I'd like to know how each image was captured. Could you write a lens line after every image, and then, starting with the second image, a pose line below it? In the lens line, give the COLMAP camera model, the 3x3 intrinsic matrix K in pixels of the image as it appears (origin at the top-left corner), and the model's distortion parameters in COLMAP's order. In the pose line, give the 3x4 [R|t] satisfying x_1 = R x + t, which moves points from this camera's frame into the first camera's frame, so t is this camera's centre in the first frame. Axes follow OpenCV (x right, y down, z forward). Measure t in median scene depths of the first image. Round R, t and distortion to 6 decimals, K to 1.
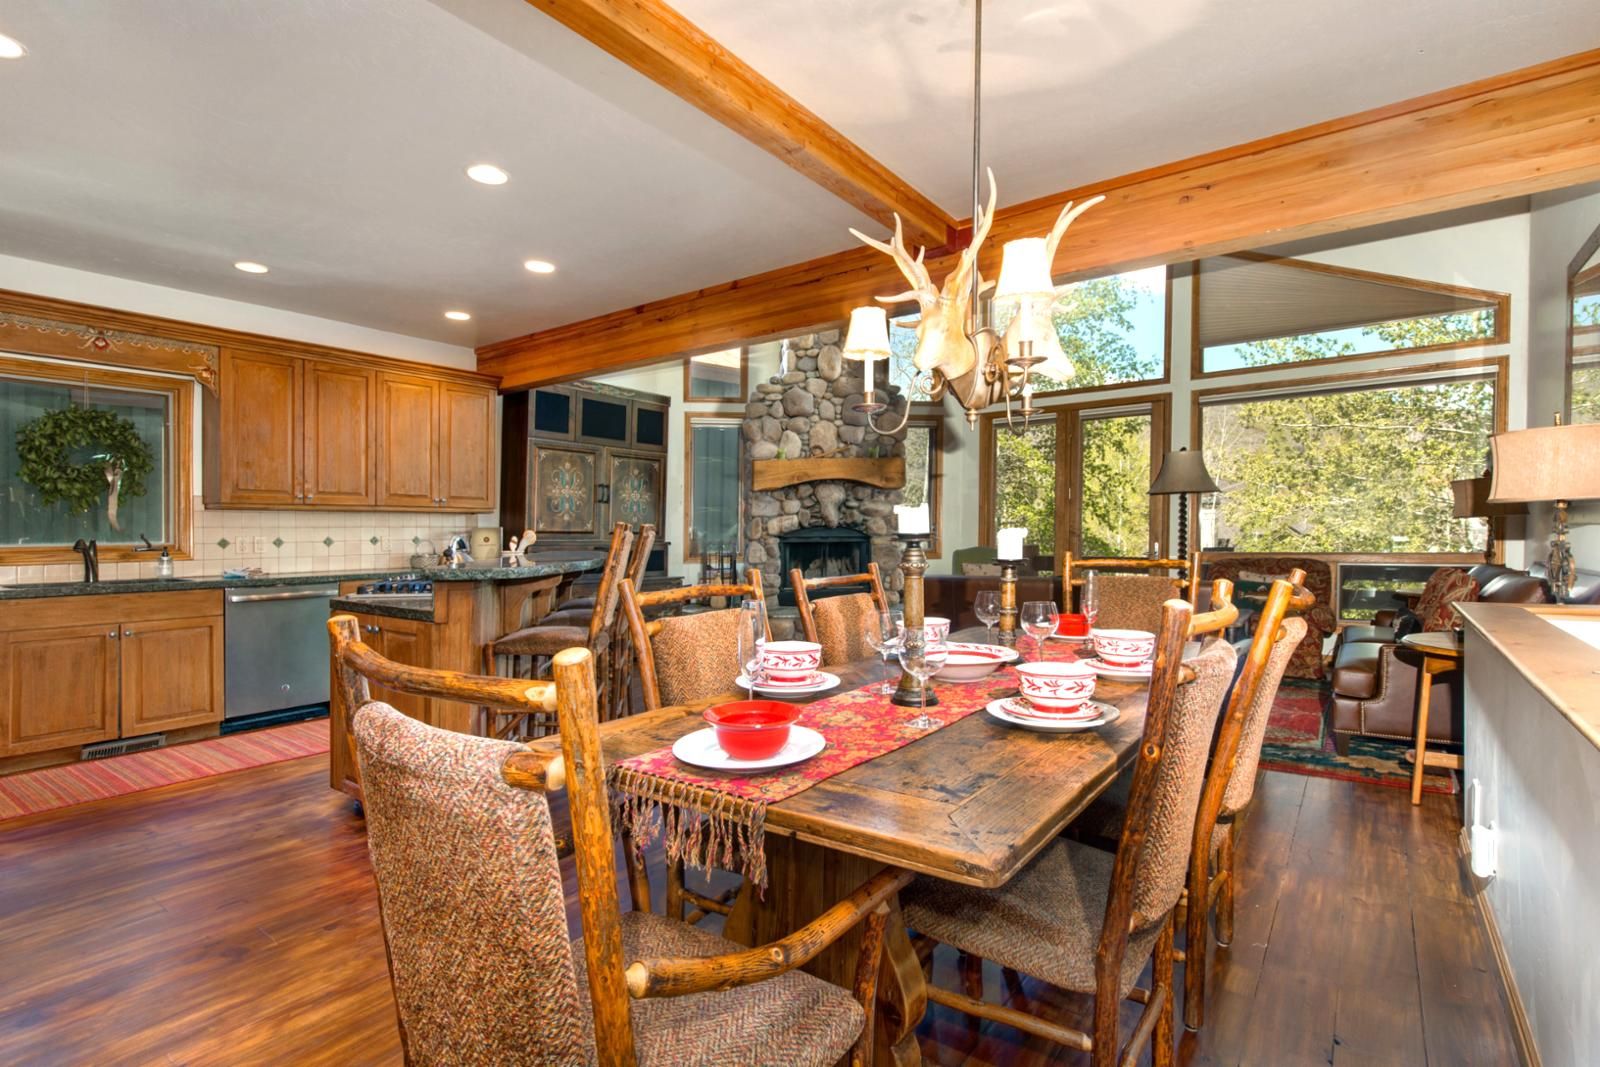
lens RADIAL K [[736.9, 0, 792.4], [0, 736.9, 525.7], [0, 0, 1]] dist [0.009717, -0.000070]
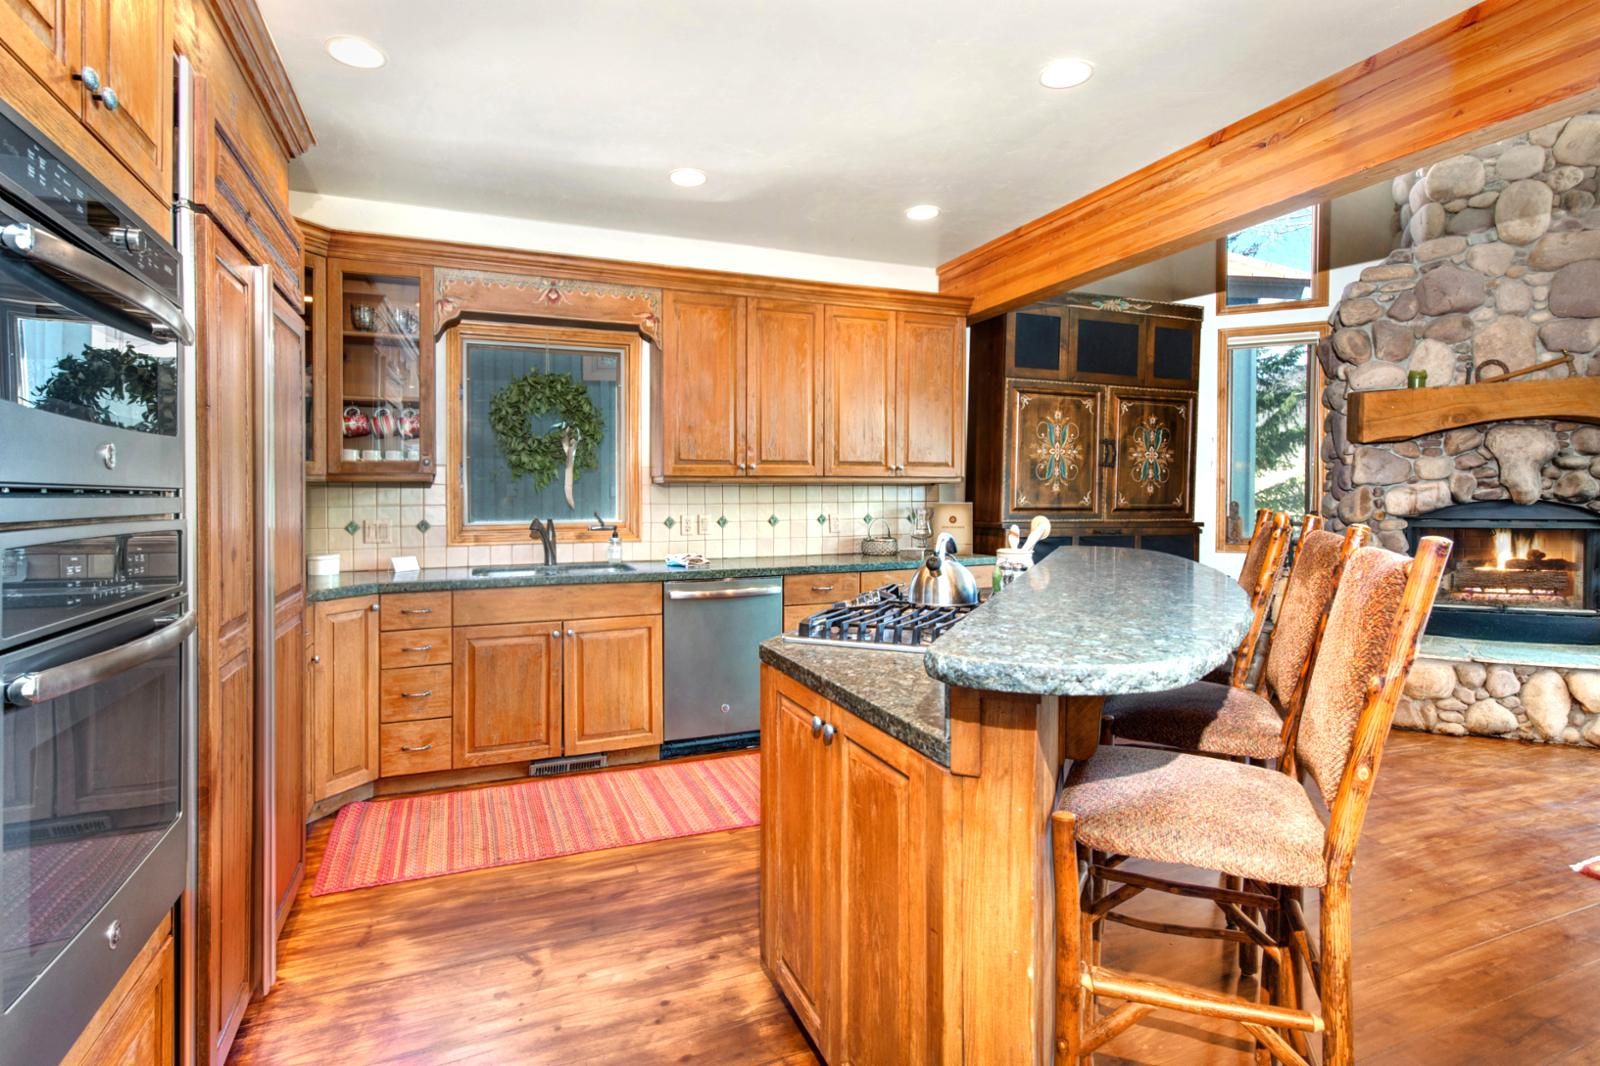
lens RADIAL K [[804.4, 0, 797.5], [0, 804.4, 478.4], [0, 0, 1]] dist [0.045649, -0.000376]
pose [[0.856175, -0.005492, -0.516656, -0.165369], [-0.000083, 0.999942, -0.010766, -0.016759], [0.516685, 0.009260, 0.856125, 0.288034]]
